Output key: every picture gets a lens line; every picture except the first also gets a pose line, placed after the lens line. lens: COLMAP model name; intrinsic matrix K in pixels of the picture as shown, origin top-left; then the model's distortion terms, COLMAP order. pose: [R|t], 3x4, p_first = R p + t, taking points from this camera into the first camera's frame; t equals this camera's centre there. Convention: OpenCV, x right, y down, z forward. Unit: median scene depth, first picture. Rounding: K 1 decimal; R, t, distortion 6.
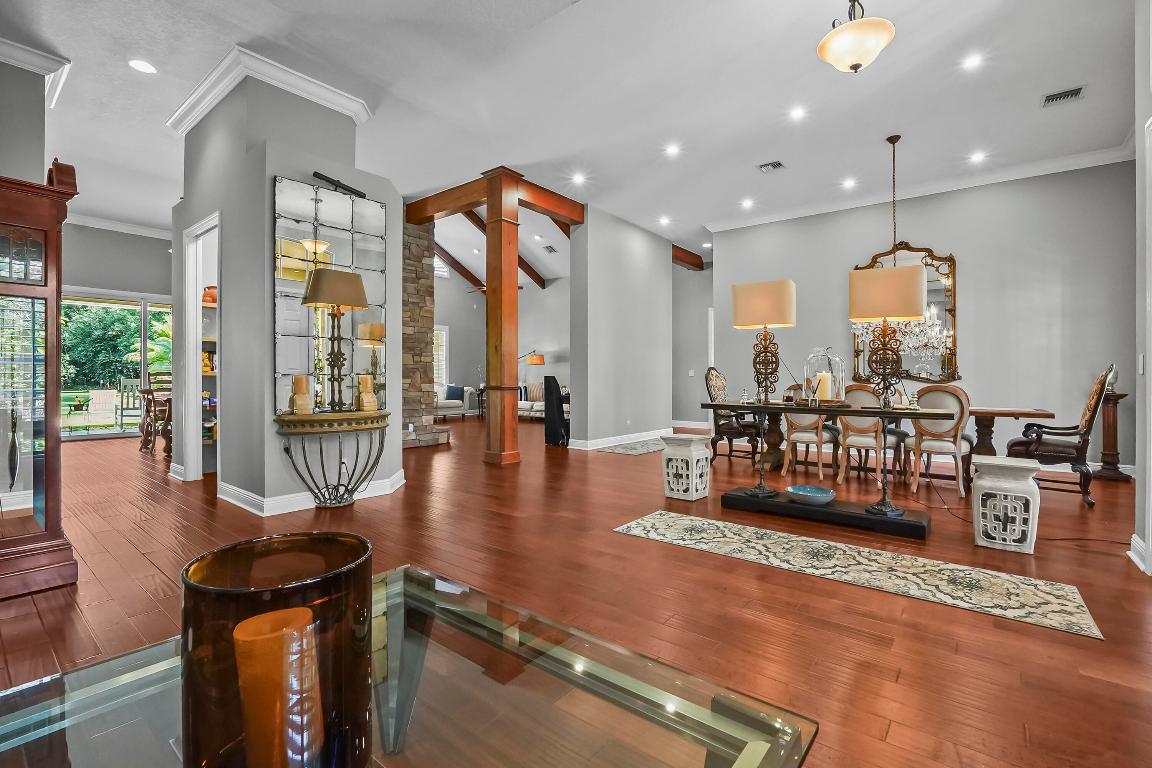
lens RADIAL K [[513.8, 0, 573.7], [0, 513.8, 368.0], [0, 0, 1]] dist [-0.041763, 0.013317]
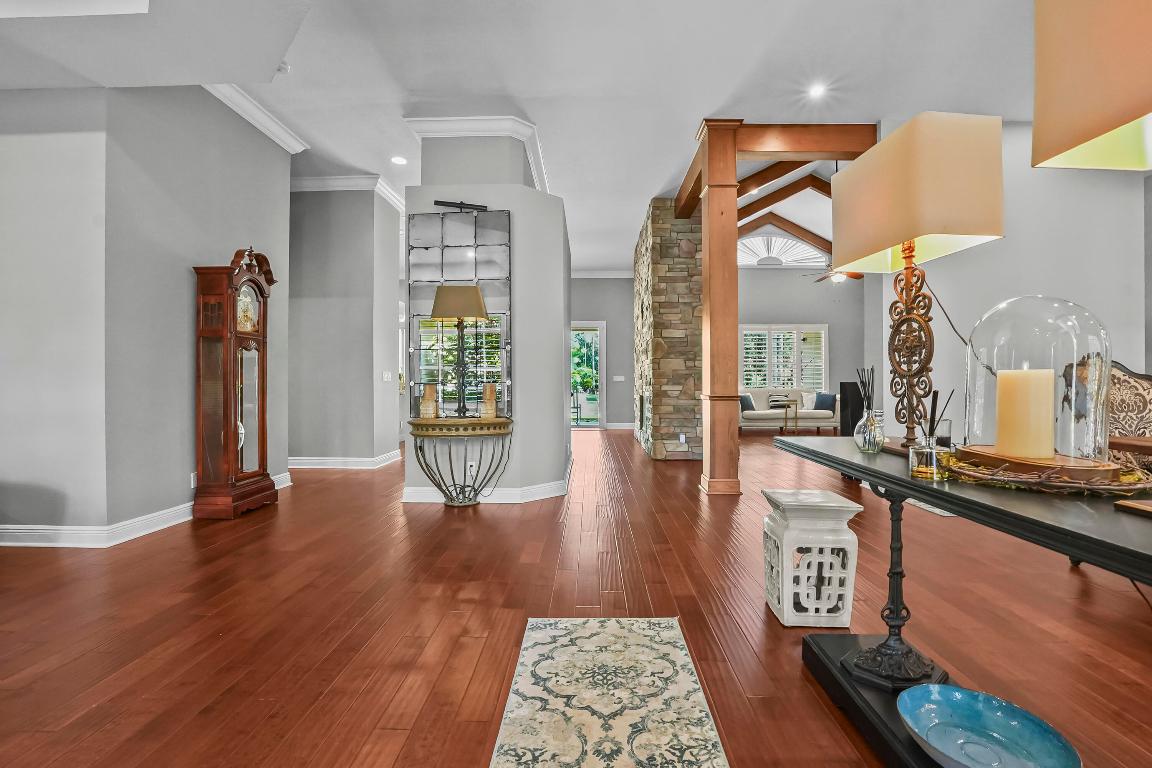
lens RADIAL K [[498.4, 0, 581.7], [0, 498.4, 377.3], [0, 0, 1]] dist [-0.040625, 0.011430]
pose [[0.610051, -0.013894, -0.792240, 0.517043], [0.018992, 0.999815, -0.002910, 0.009368], [0.792134, -0.013271, 0.610203, 0.559033]]
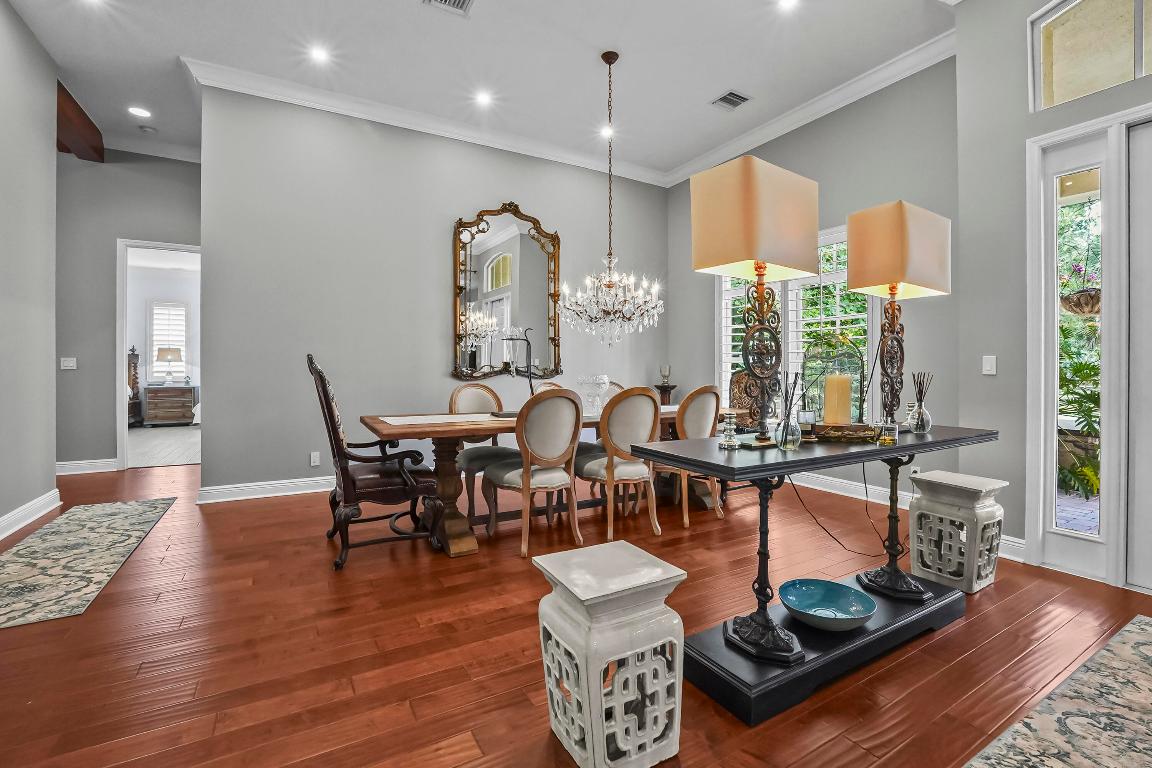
lens RADIAL K [[498.4, 0, 581.7], [0, 498.4, 377.3], [0, 0, 1]] dist [-0.040625, 0.011430]
pose [[0.346828, -0.022086, 0.937669, -0.092879], [-0.020994, 0.999289, 0.031303, 0.001199], [-0.937694, -0.030542, 0.346118, 0.988335]]
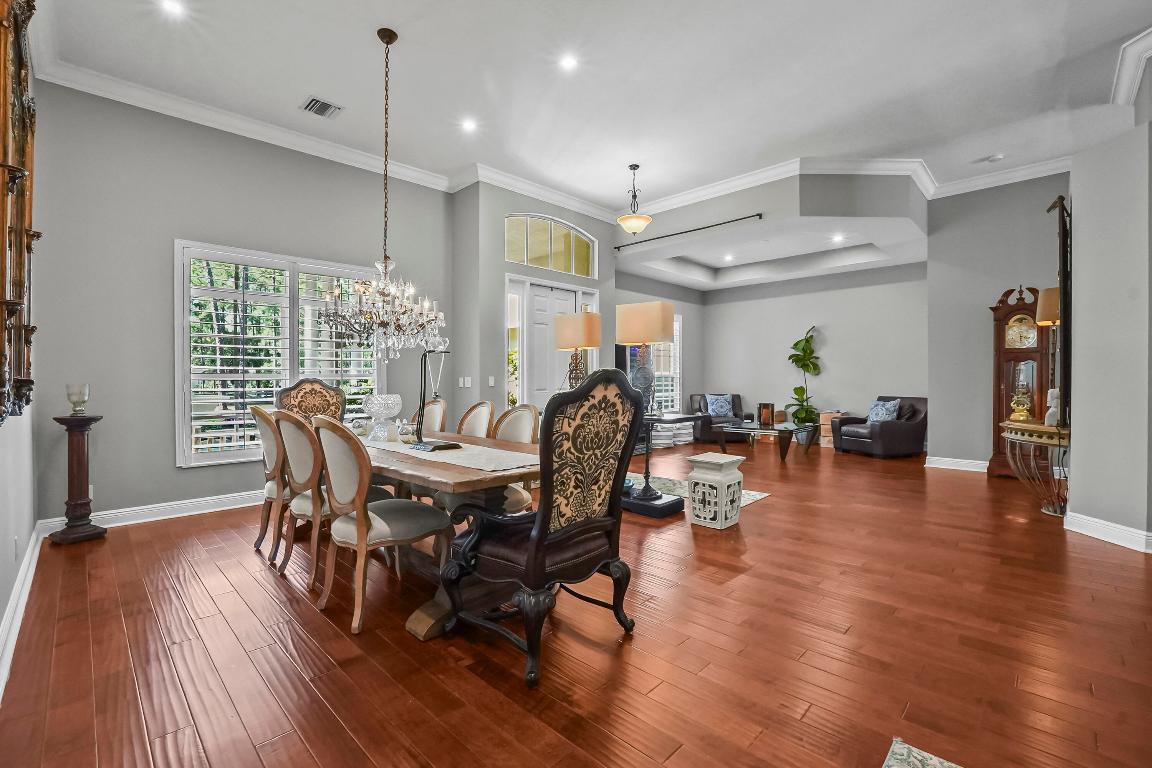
lens RADIAL K [[499.6, 0, 578.6], [0, 499.6, 390.2], [0, 0, 1]] dist [-0.033169, 0.007343]
pose [[-0.996568, -0.002598, 0.082734, 0.433708], [-0.002277, 0.999990, 0.003971, 0.012637], [-0.082744, 0.003769, -0.996564, 2.071400]]
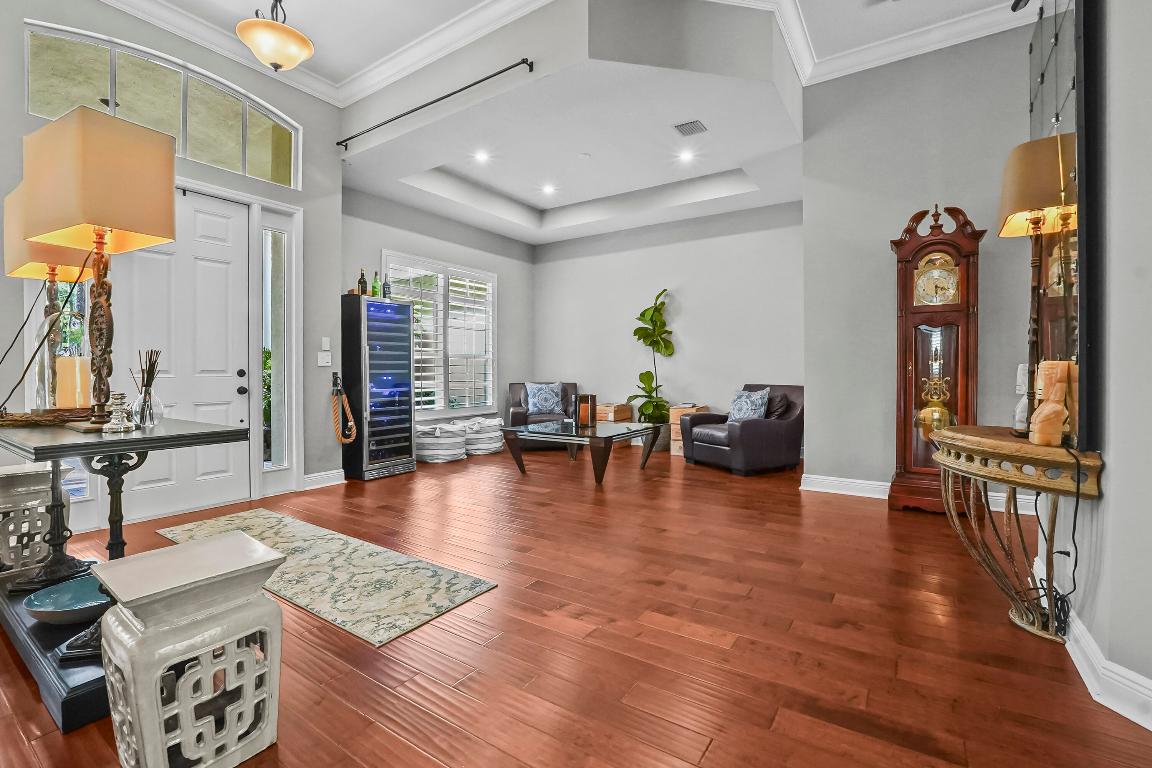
lens RADIAL K [[498.4, 0, 581.7], [0, 498.4, 377.3], [0, 0, 1]] dist [-0.040625, 0.011430]
pose [[-0.995089, -0.001984, -0.098962, 0.024100], [-0.001595, 0.999991, -0.004014, 0.028303], [0.098969, -0.003836, -0.995083, 1.405966]]
